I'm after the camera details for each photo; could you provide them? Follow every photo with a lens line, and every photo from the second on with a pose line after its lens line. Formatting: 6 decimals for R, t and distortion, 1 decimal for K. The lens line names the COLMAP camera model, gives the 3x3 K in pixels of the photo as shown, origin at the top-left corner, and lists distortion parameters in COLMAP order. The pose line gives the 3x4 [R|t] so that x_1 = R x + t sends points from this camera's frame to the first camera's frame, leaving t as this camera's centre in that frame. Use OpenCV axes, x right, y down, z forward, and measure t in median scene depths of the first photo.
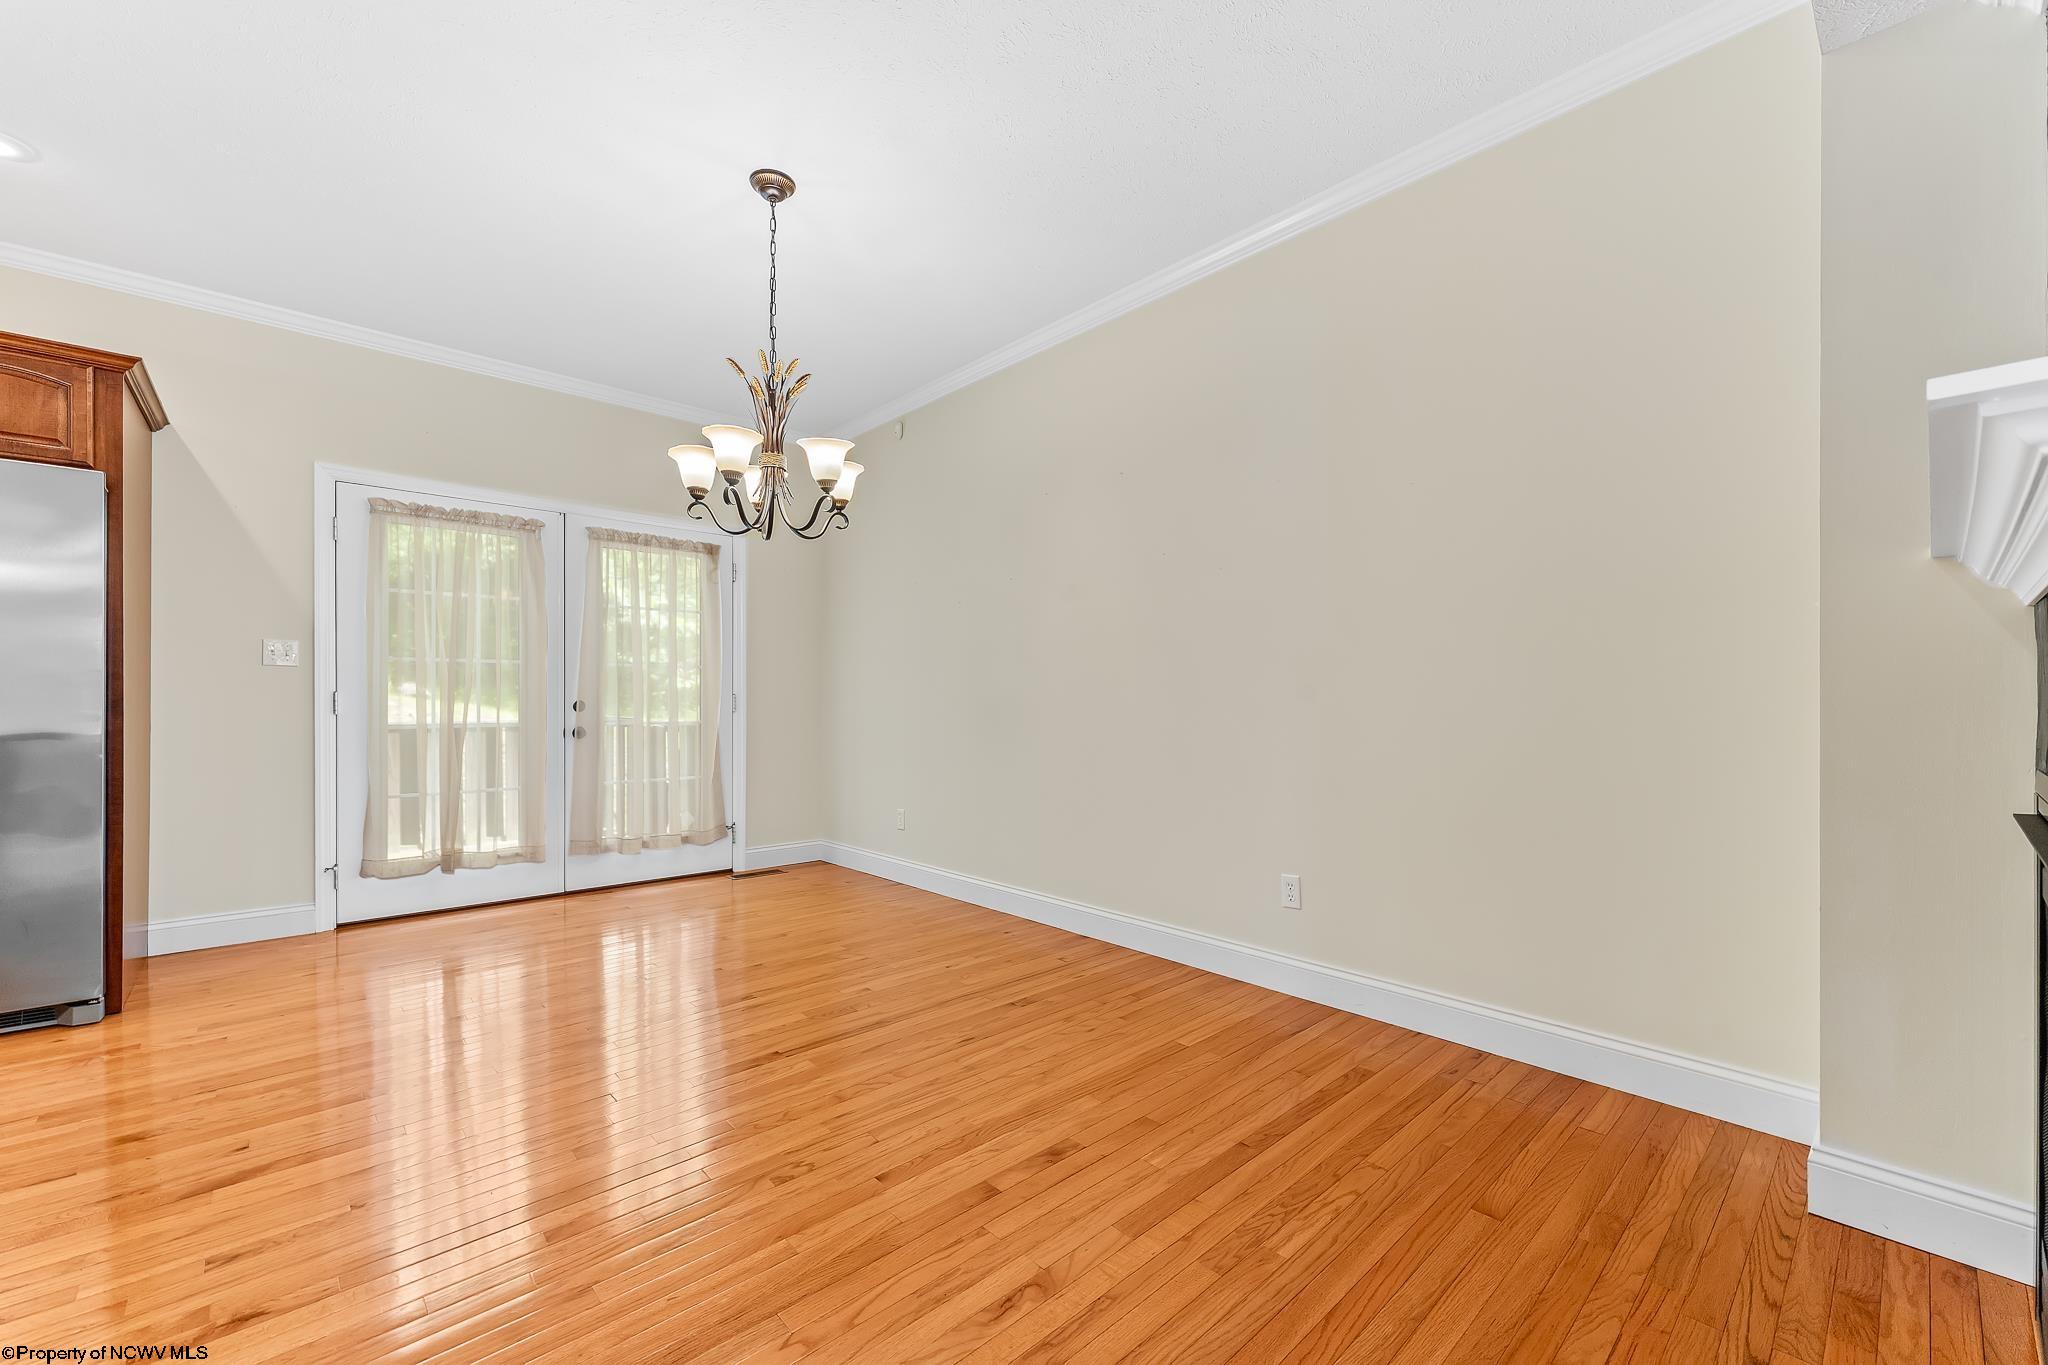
lens RADIAL K [[825.8, 0, 1012.7], [0, 825.8, 696.3], [0, 0, 1]] dist [0.000326, -0.000131]
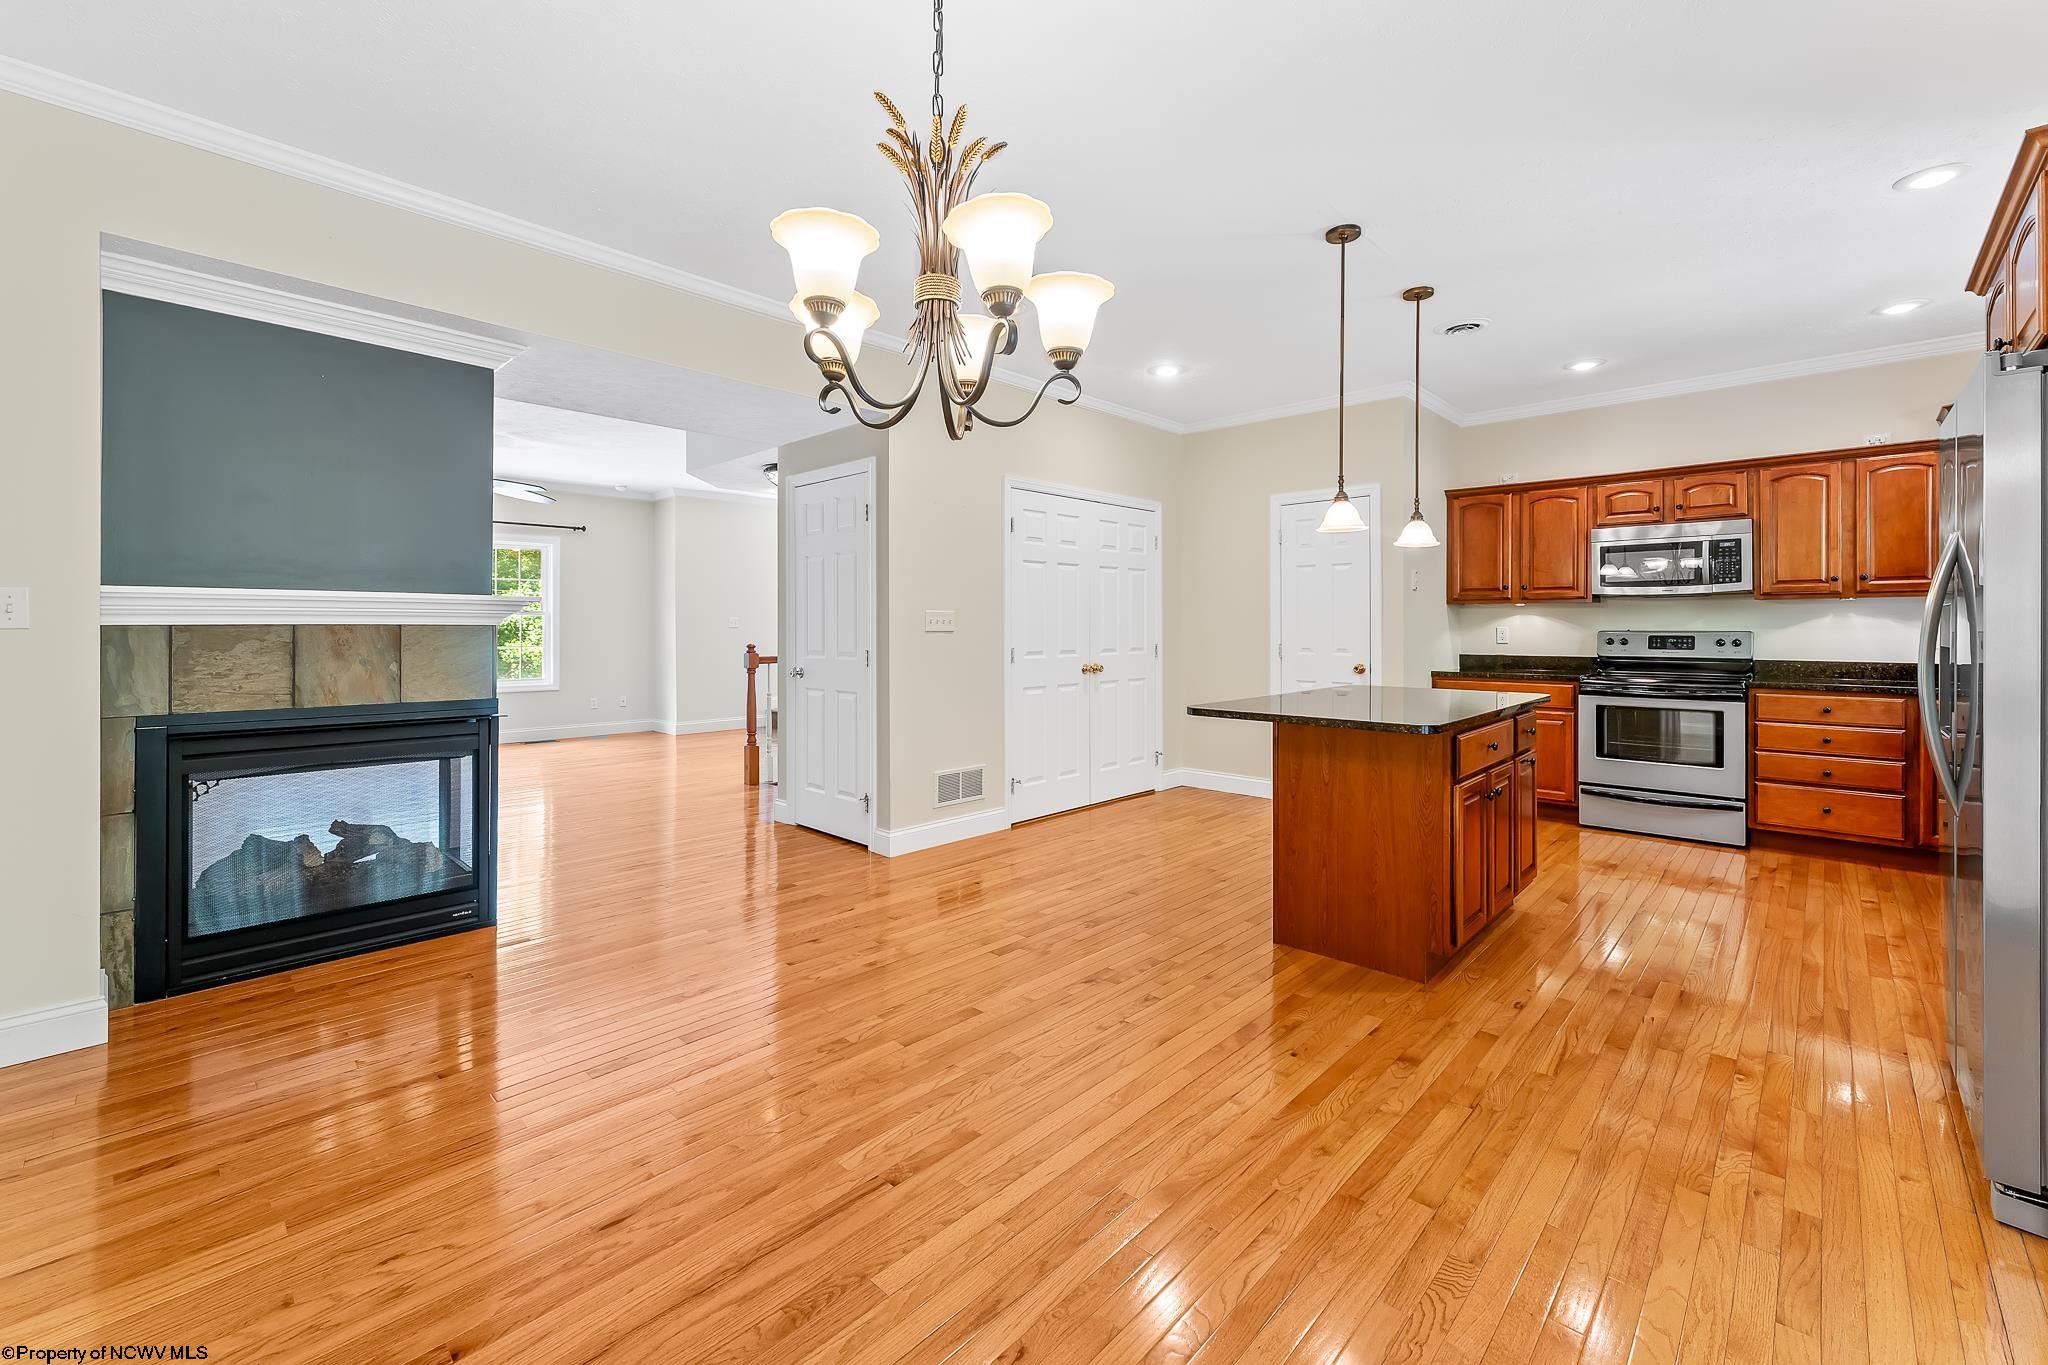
lens RADIAL K [[850.8, 0, 1014.6], [0, 850.8, 626.0], [0, 0, 1]] dist [0.000454, -0.000167]
pose [[-0.997415, -0.000965, -0.071852, -0.215953], [-0.000767, 0.999996, -0.002780, -0.041158], [0.071854, -0.002718, -0.997411, 1.126995]]
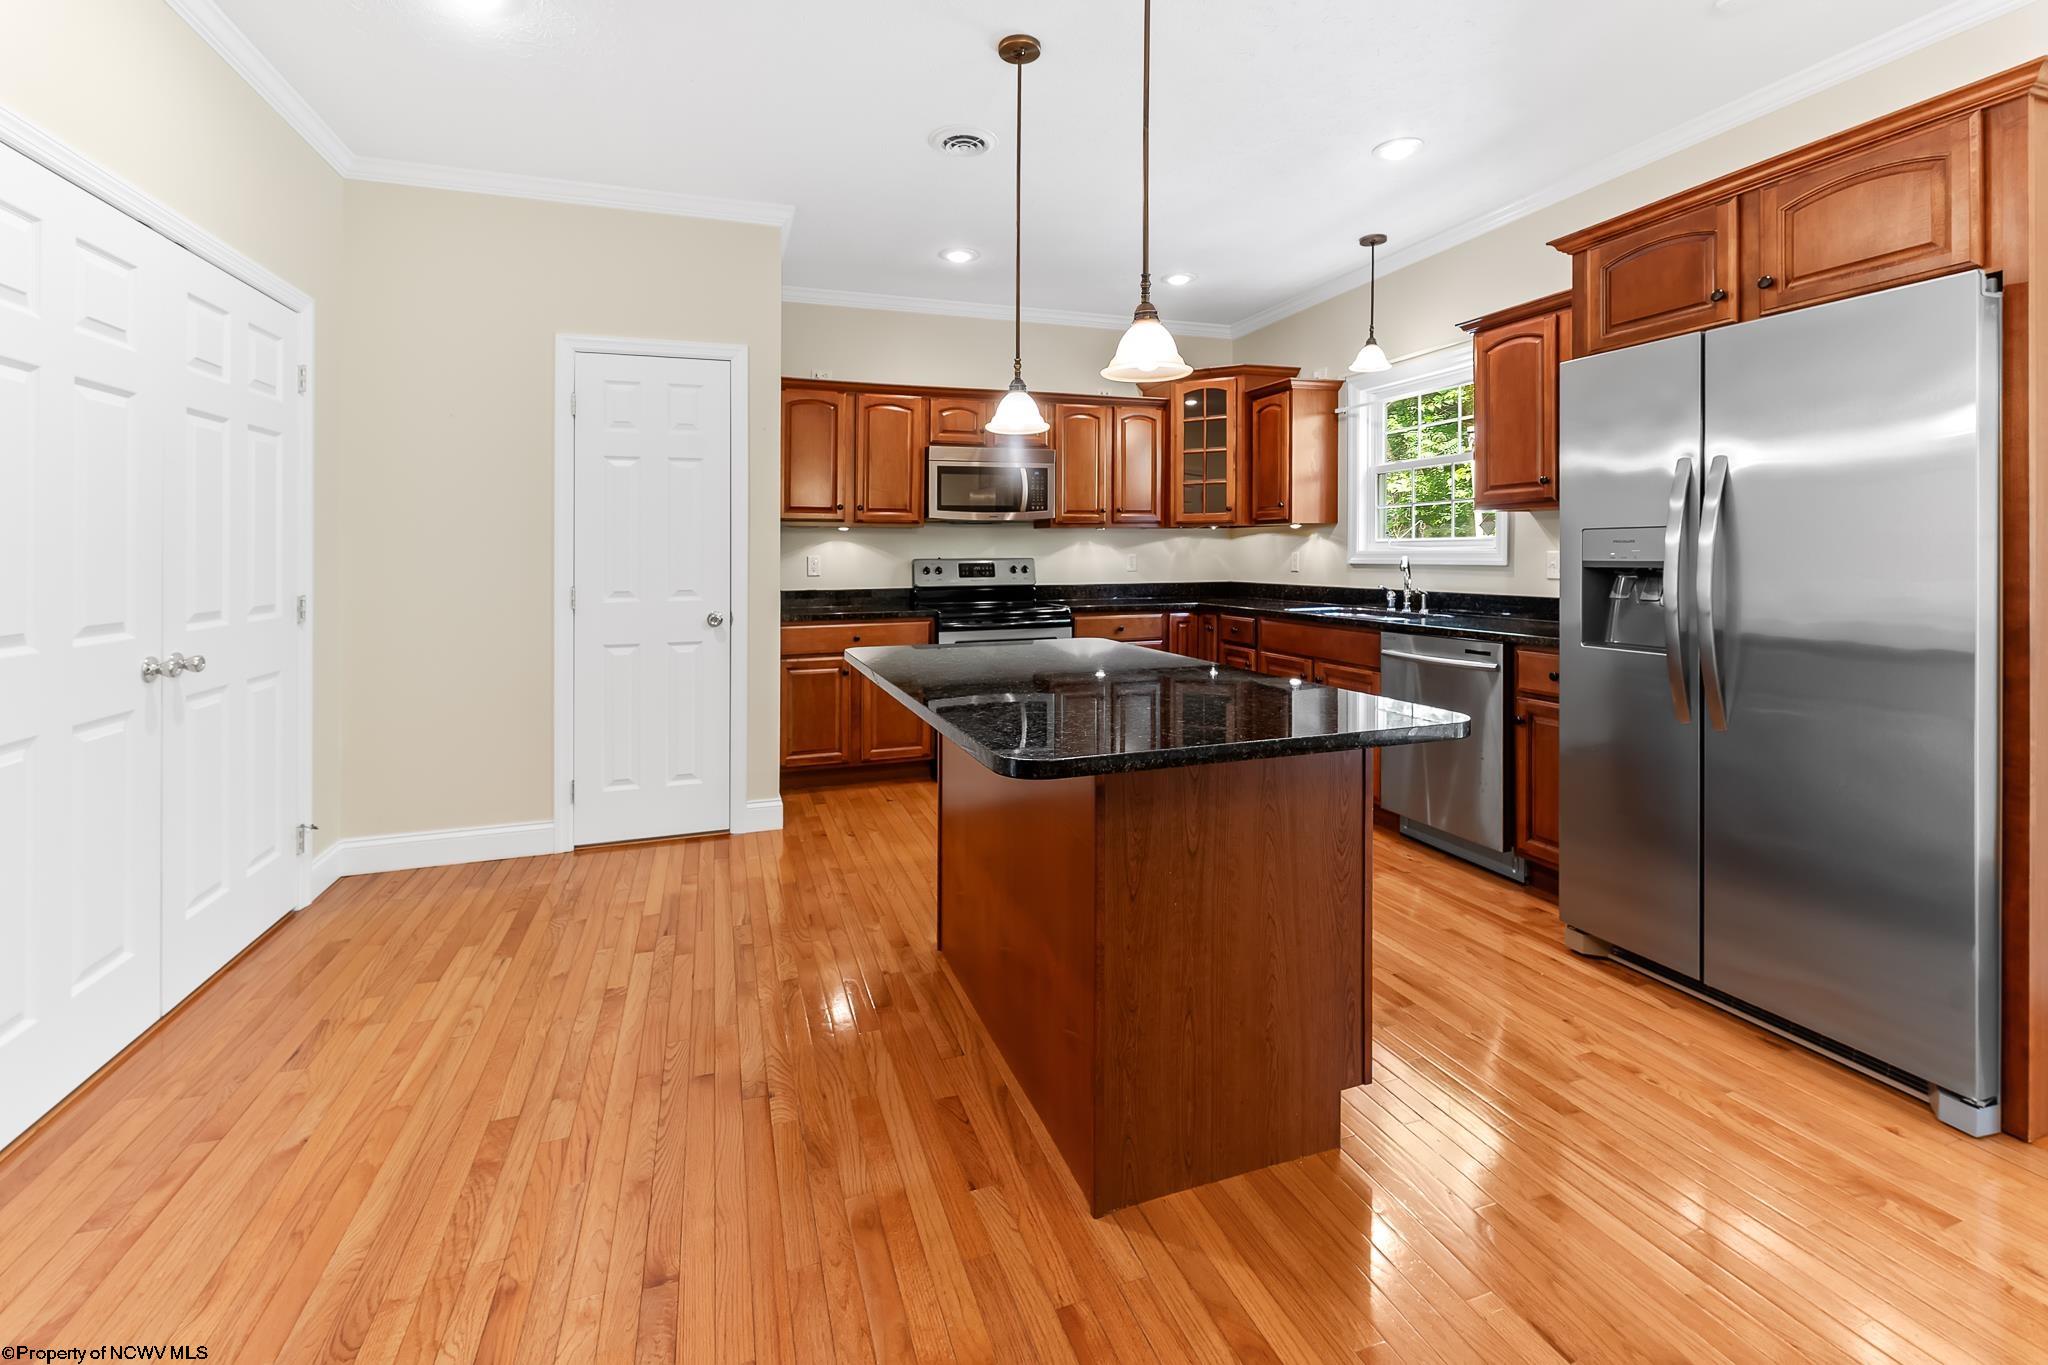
lens RADIAL K [[867.7, 0, 1012.4], [0, 867.7, 553.0], [0, 0, 1]] dist [-0.000912, -0.000002]
pose [[-0.394255, 0.000417, -0.919001, -0.140513], [0.008870, 0.999955, -0.003351, -0.041423], [0.918958, -0.009473, -0.394241, 0.419727]]
